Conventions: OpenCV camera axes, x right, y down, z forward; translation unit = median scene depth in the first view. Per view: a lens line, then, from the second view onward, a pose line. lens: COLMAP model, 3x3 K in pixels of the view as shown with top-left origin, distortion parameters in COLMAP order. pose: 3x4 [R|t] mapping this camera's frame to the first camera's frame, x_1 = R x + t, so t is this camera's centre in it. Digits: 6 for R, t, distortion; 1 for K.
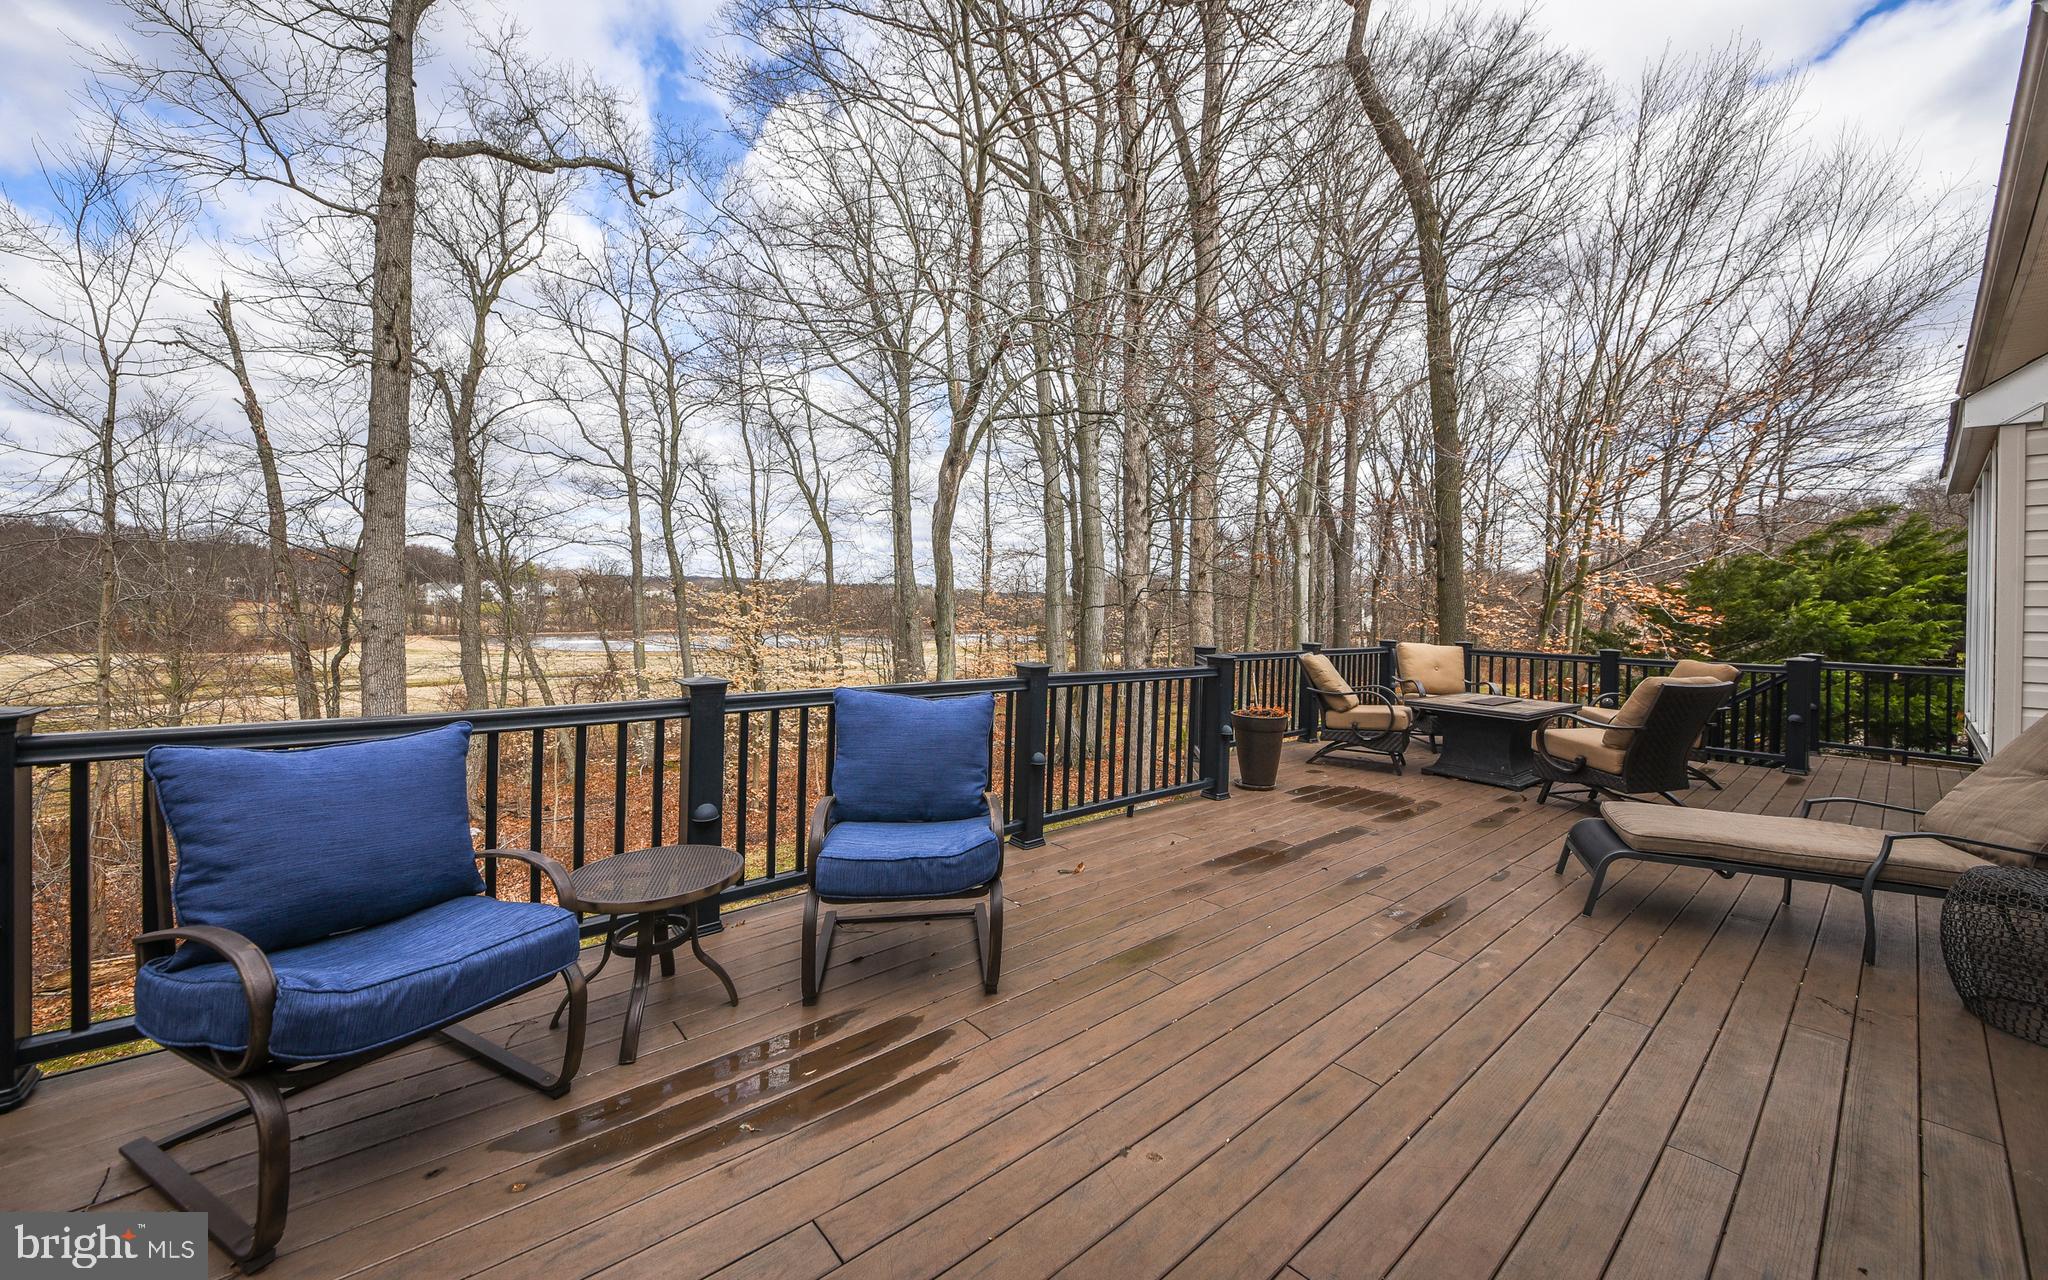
lens RADIAL K [[820.3, 0, 1028.0], [0, 820.3, 565.4], [0, 0, 1]] dist [0.050916, -0.000044]
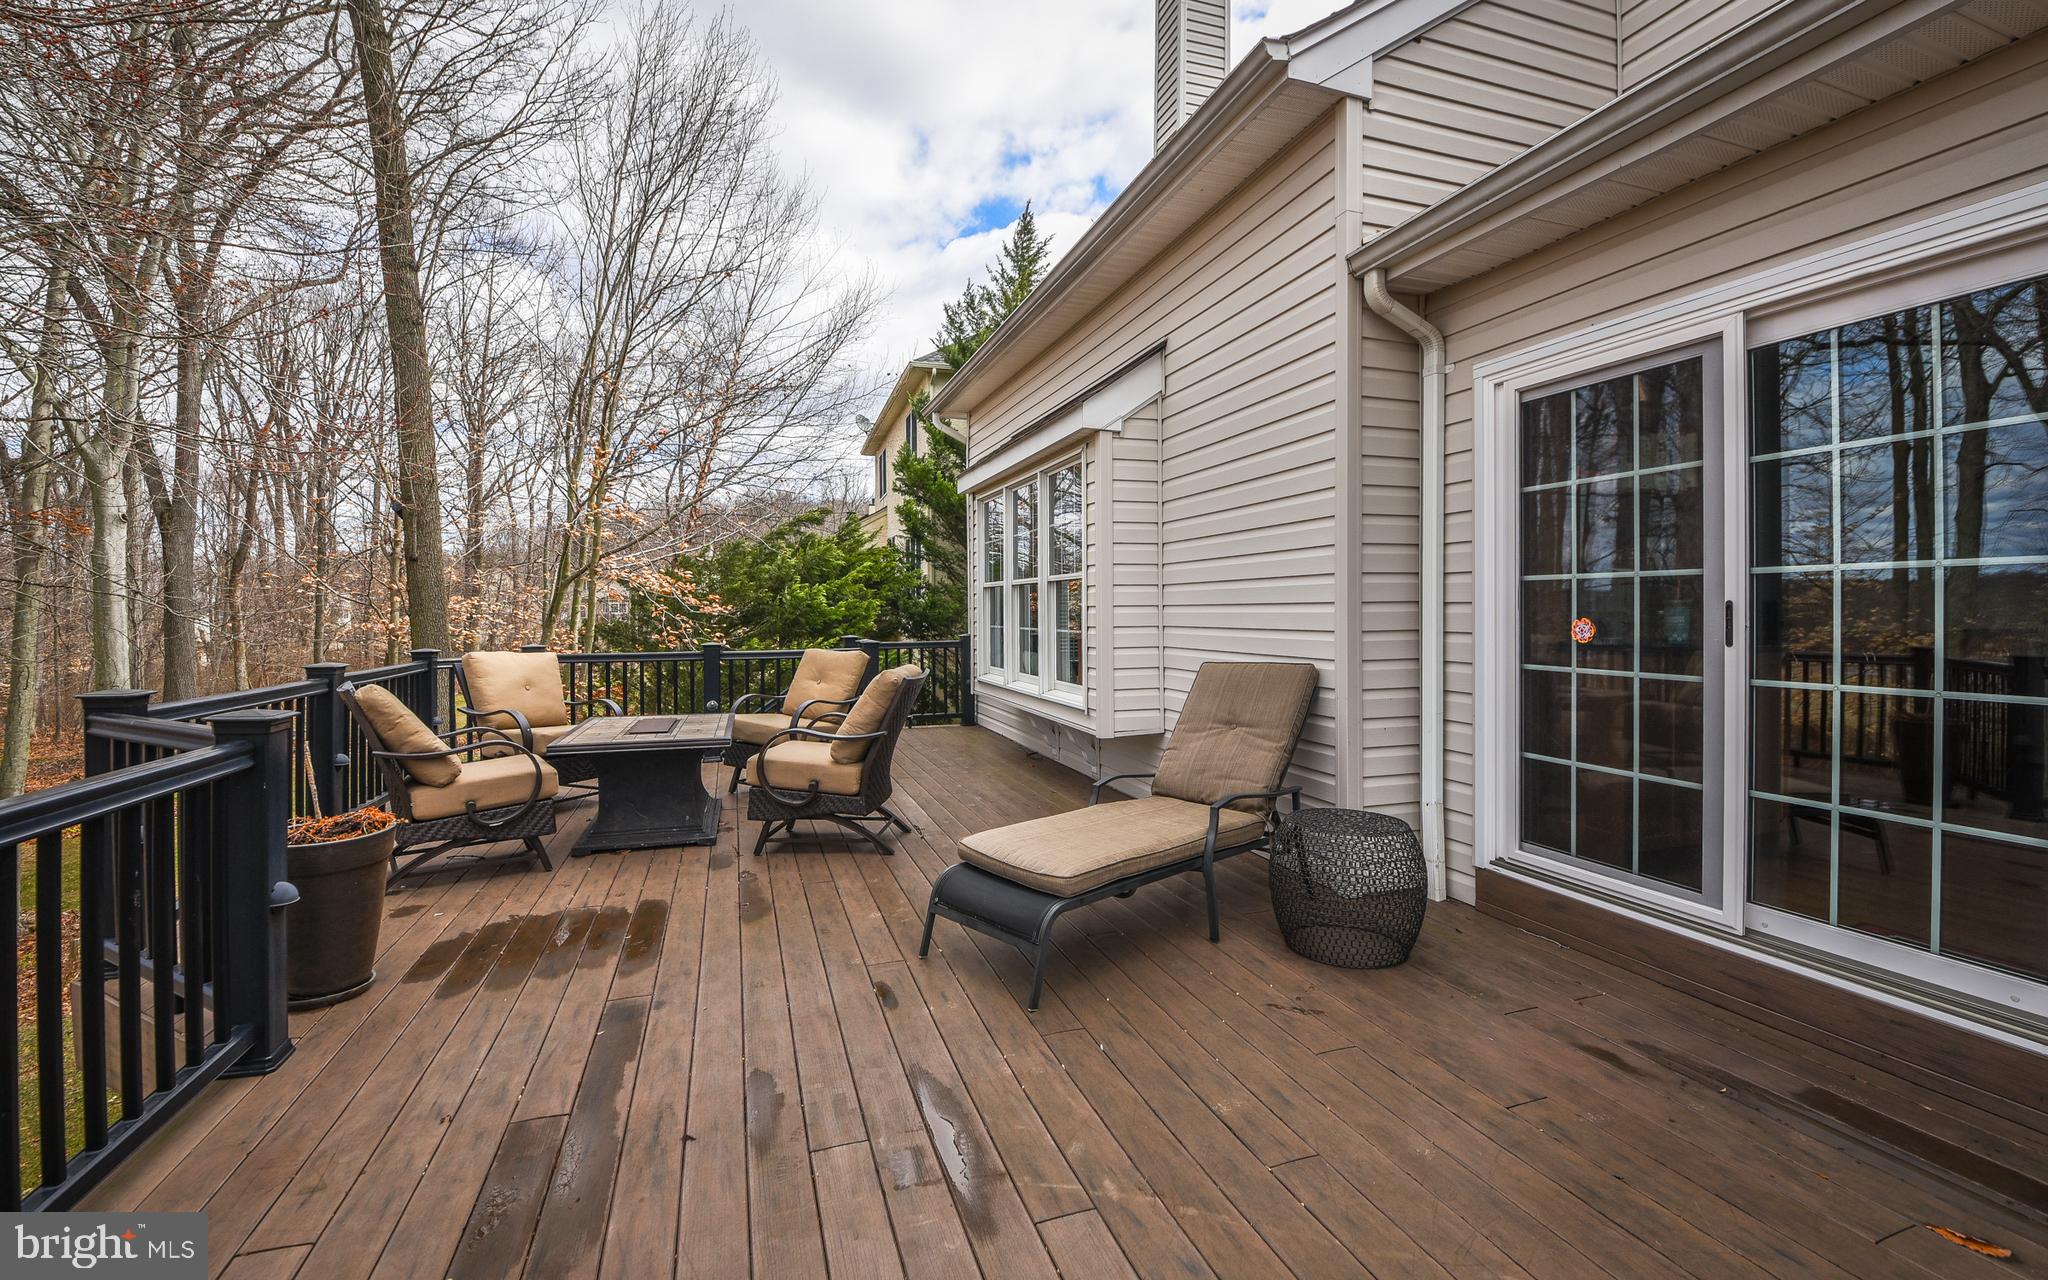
lens RADIAL K [[907.5, 0, 1037.4], [0, 907.5, 561.4], [0, 0, 1]] dist [0.012165, -0.000059]
pose [[0.385747, 0.018100, 0.922427, -0.037002], [-0.025285, 0.999639, -0.009041, 0.021303], [-0.922258, -0.019836, 0.386066, 0.403256]]
